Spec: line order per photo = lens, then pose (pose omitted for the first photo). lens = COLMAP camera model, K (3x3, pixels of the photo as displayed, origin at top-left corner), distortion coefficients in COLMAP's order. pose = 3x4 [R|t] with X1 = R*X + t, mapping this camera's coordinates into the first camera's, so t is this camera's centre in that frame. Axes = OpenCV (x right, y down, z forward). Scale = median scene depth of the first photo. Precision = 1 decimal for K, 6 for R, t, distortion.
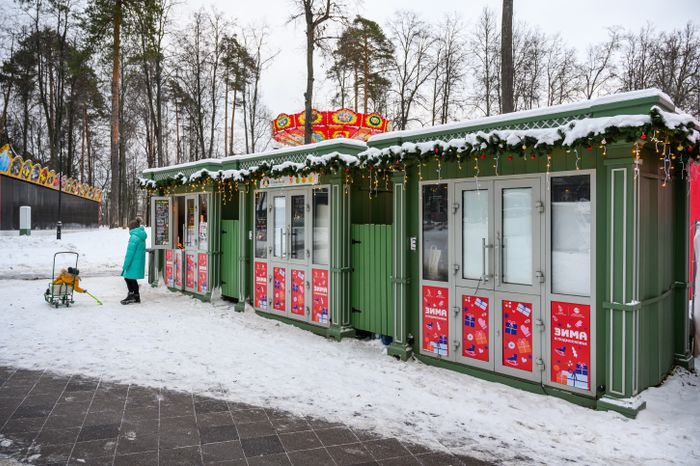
lens RADIAL K [[490.5, 0, 349.7], [0, 490.5, 231.3], [0, 0, 1]] dist [0.011576, 0.004292]
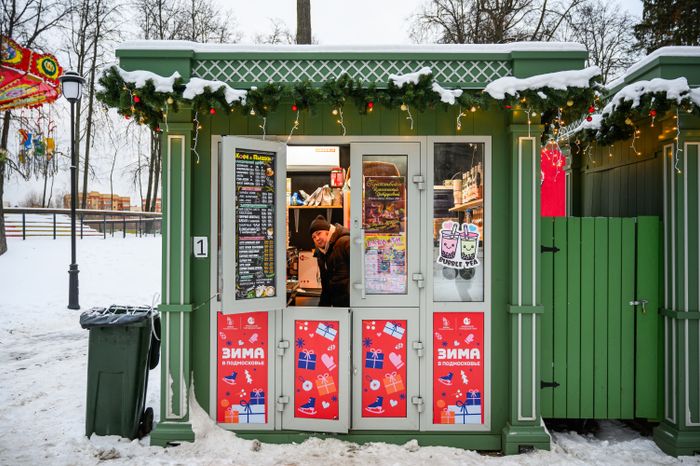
lens RADIAL K [[667.8, 0, 358.2], [0, 667.8, 180.6], [0, 0, 1]] dist [-0.023589, 0.000000]
pose [[0.707093, 0.019035, 0.706865, -0.369990], [0.018419, 0.998803, -0.045321, -0.010756], [-0.706881, 0.045065, 0.705896, 0.373487]]
